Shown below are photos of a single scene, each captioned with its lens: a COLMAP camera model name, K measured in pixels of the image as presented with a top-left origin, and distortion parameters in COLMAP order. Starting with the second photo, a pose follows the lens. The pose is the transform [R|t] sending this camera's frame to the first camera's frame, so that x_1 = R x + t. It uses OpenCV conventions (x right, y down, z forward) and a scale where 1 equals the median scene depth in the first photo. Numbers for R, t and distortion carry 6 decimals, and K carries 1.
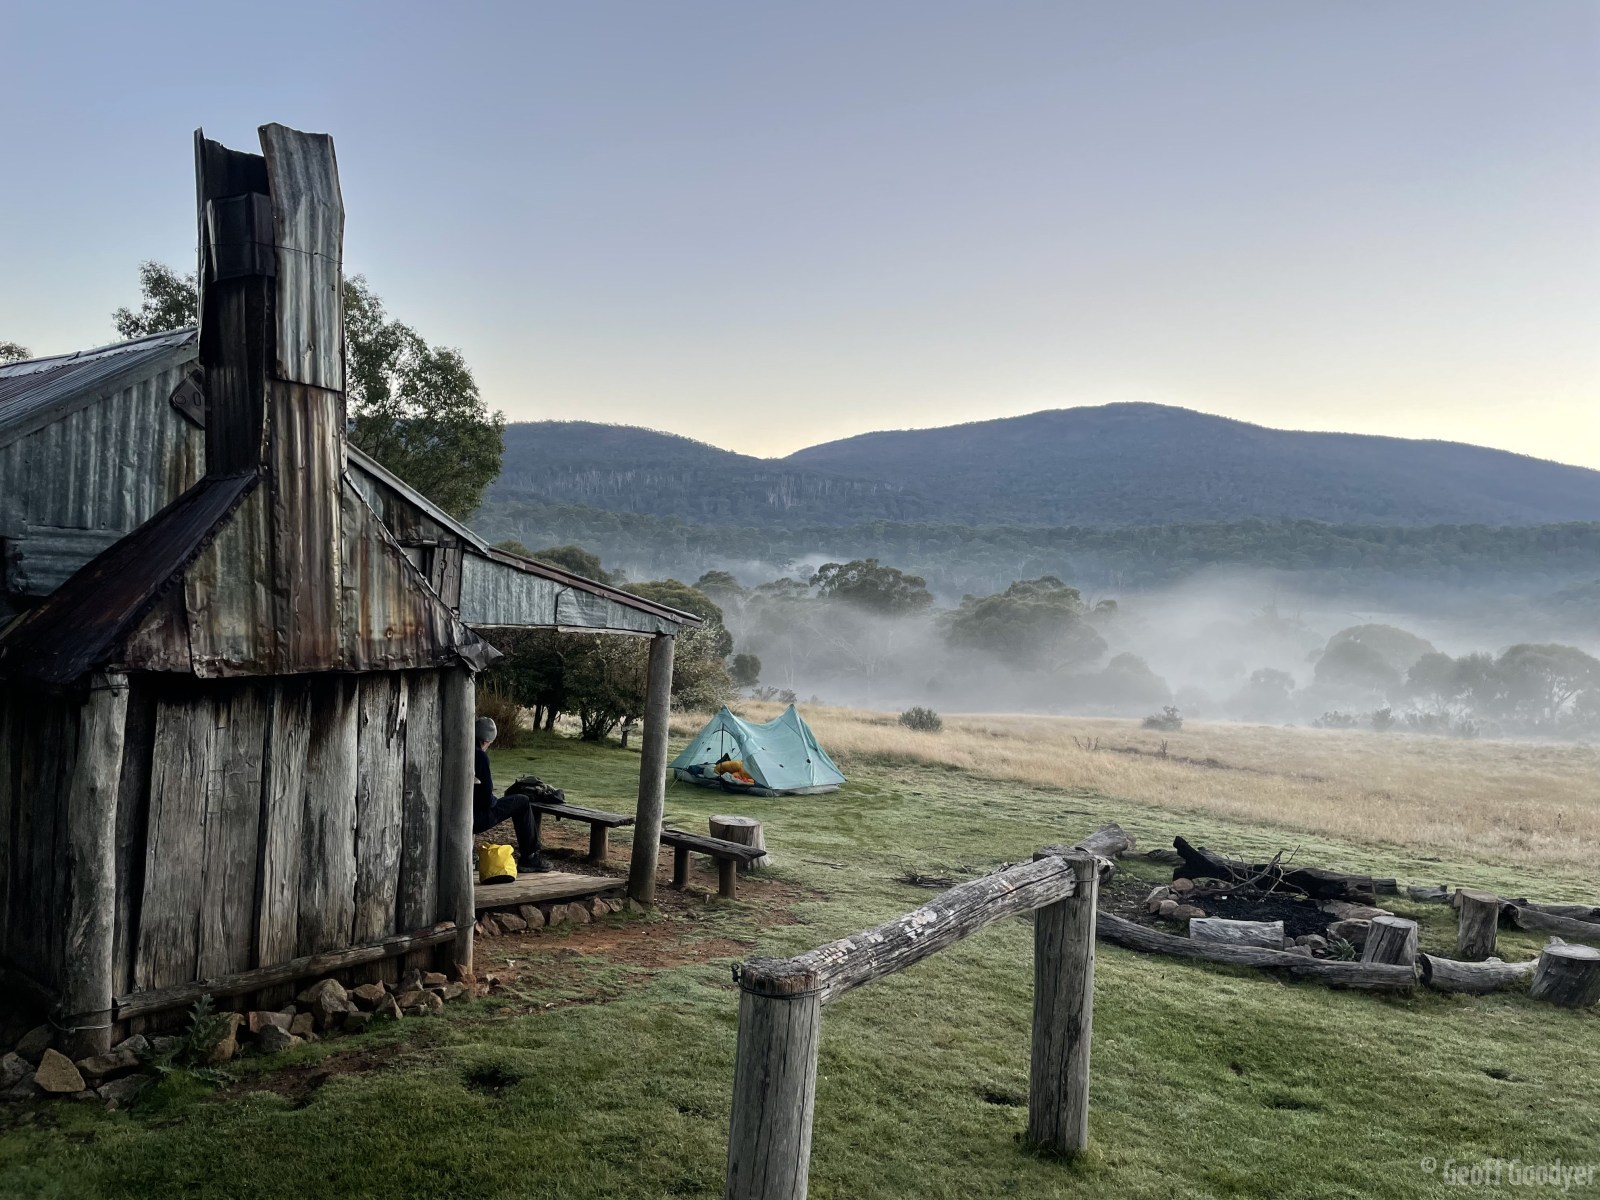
lens RADIAL K [[1209.4, 0, 799.6], [0, 1209.4, 573.3], [0, 0, 1]] dist [0.103016, -0.129137]
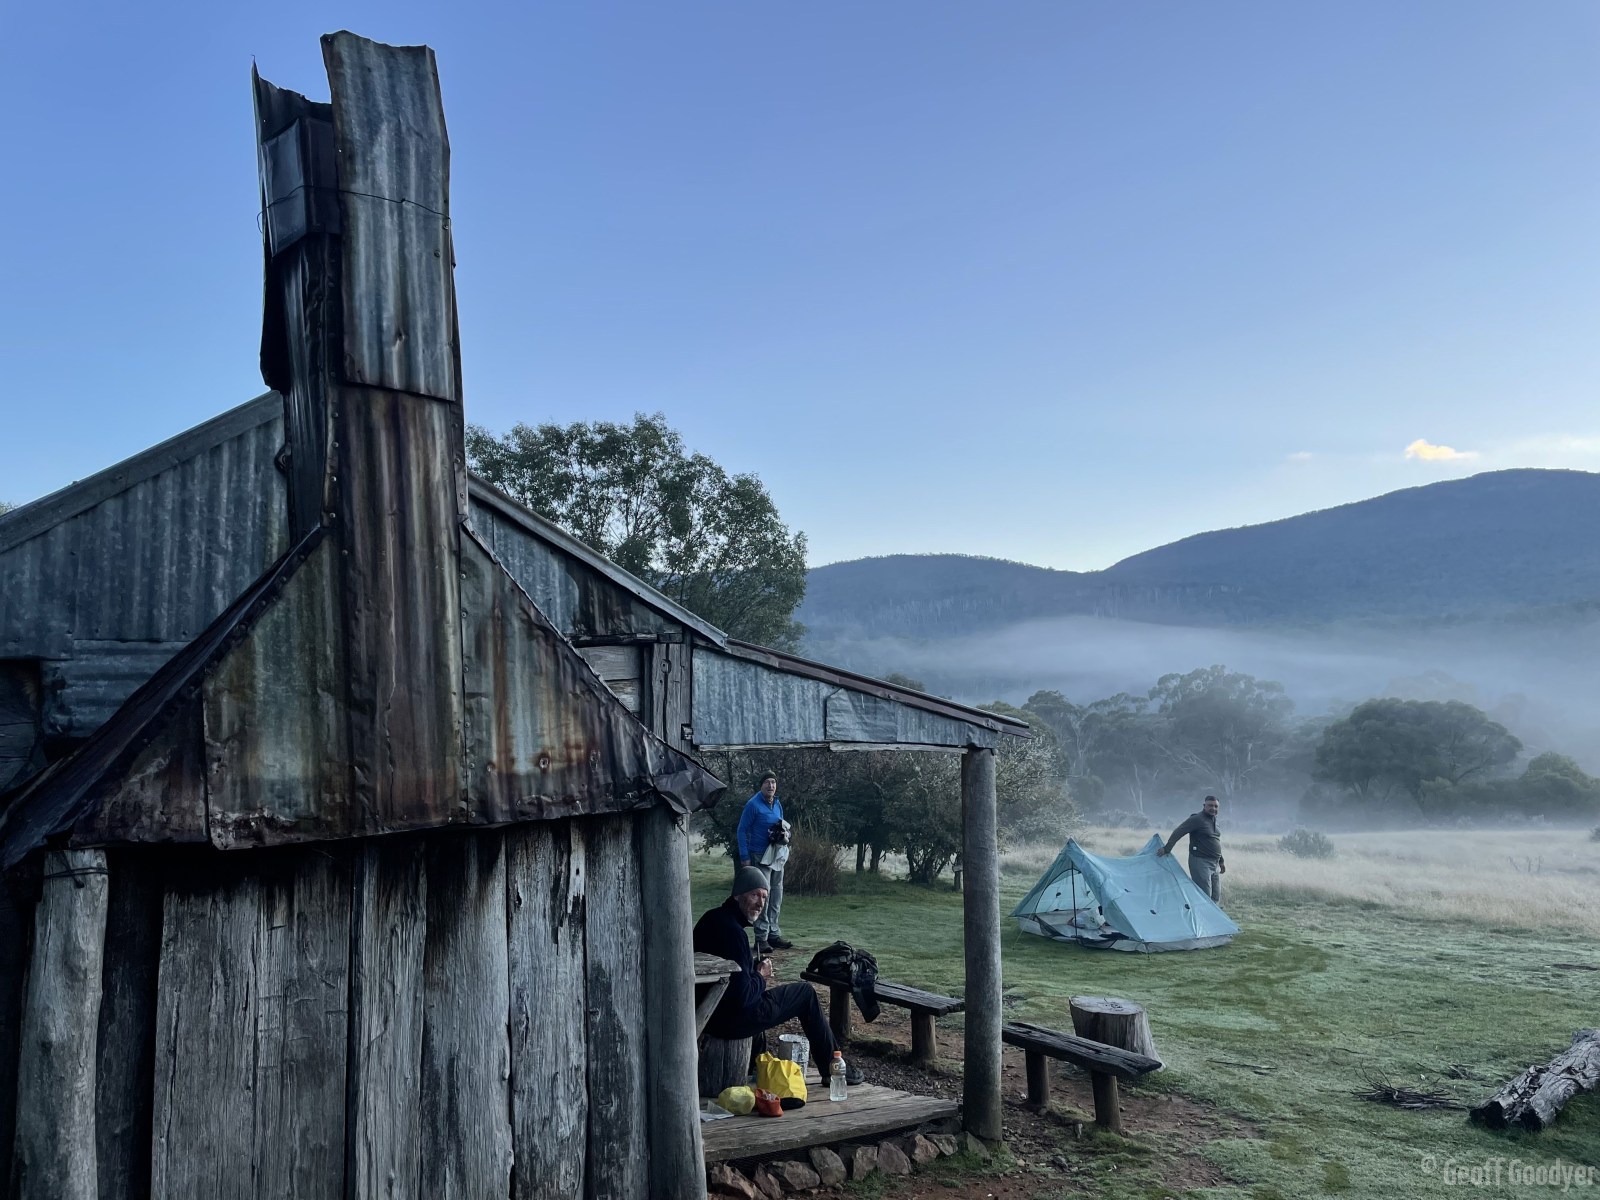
lens RADIAL K [[1209.4, 0, 799.6], [0, 1209.4, 573.3], [0, 0, 1]] dist [0.103016, -0.129137]
pose [[0.961850, -0.097535, -0.255600, -0.028988], [0.070477, 0.991095, -0.112980, 0.031309], [0.264343, 0.090656, 0.960158, 0.389860]]
